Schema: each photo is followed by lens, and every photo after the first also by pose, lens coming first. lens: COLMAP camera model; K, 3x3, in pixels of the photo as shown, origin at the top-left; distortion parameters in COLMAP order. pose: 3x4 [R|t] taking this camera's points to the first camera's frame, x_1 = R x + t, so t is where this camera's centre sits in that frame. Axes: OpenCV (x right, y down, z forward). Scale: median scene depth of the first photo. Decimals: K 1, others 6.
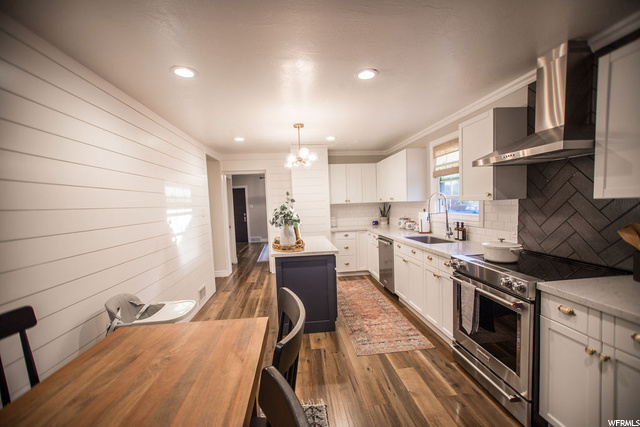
lens RADIAL K [[276.0, 0, 316.5], [0, 276.0, 224.3], [0, 0, 1]] dist [-0.003553, 0.004922]
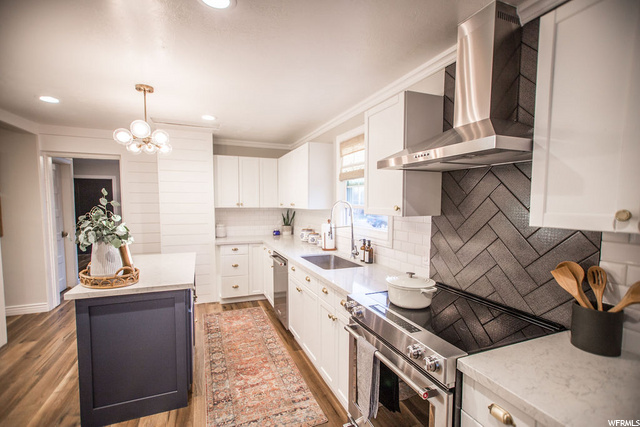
lens RADIAL K [[299.8, 0, 319.2], [0, 299.8, 224.3], [0, 0, 1]] dist [0.000707, 0.003140]
pose [[0.959733, 0.023677, 0.279914, 0.171897], [-0.021173, 0.999704, -0.011967, -0.043980], [-0.280115, 0.005558, 0.959950, 0.248560]]
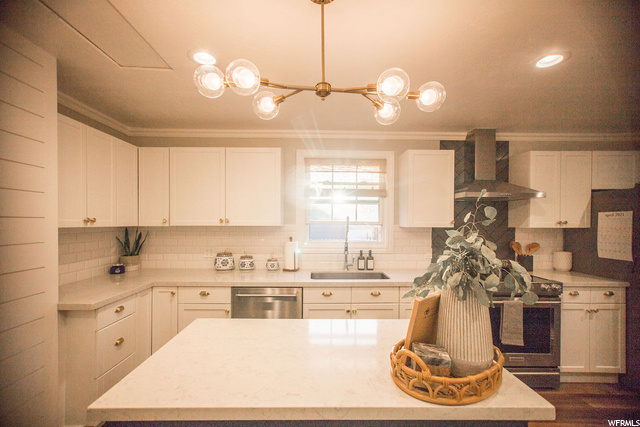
lens RADIAL K [[276.0, 0, 319.5], [0, 276.0, 221.4], [0, 0, 1]] dist [-0.003553, 0.004922]
pose [[0.076102, 0.046695, 0.996006, -0.464734], [0.072081, 0.996032, -0.052204, -0.075610], [-0.994491, 0.075766, 0.072434, 1.229568]]
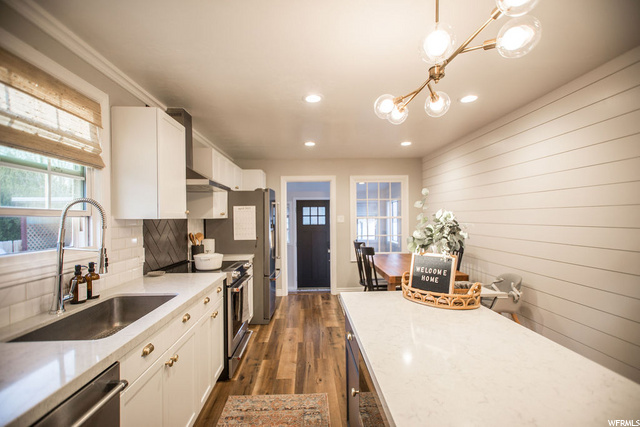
lens RADIAL K [[305.4, 0, 317.9], [0, 305.4, 219.1], [0, 0, 1]] dist [0.017155, -0.001037]
pose [[-0.997103, 0.045472, 0.060973, 0.085612], [0.050495, 0.995225, 0.083537, -0.126468], [-0.056884, 0.086374, -0.994638, 1.721006]]
